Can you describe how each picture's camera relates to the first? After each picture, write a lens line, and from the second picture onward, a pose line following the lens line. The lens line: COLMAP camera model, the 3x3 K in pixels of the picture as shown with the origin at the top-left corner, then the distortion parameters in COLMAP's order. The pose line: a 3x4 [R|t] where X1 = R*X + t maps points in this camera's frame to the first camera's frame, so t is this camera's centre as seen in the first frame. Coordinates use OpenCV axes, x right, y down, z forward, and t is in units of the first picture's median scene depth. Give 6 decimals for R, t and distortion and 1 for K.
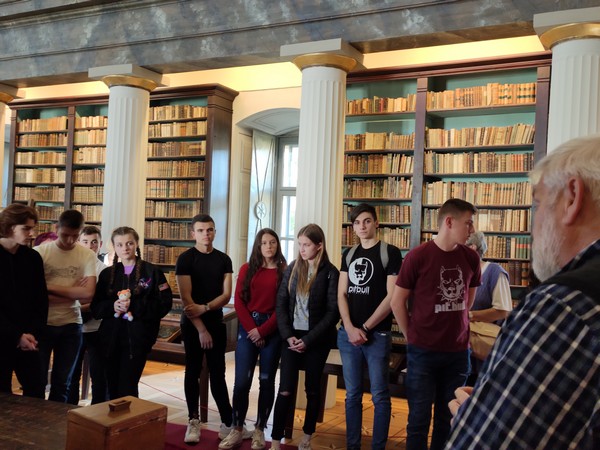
lens RADIAL K [[677.5, 0, 300.1], [0, 677.5, 227.1], [0, 0, 1]] dist [0.050994, 0.000000]
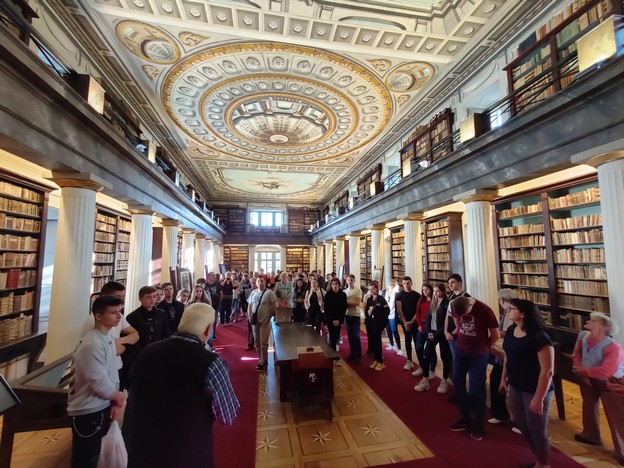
lens RADIAL K [[274.4, 0, 311.8], [0, 274.4, 233.2], [0, 0, 1]] dist [0.002684, 0.000379]
pose [[0.642911, -0.129590, -0.754898, 0.317085], [0.049440, 0.990549, -0.127937, -0.047967], [0.764343, 0.044930, 0.643242, 0.056105]]
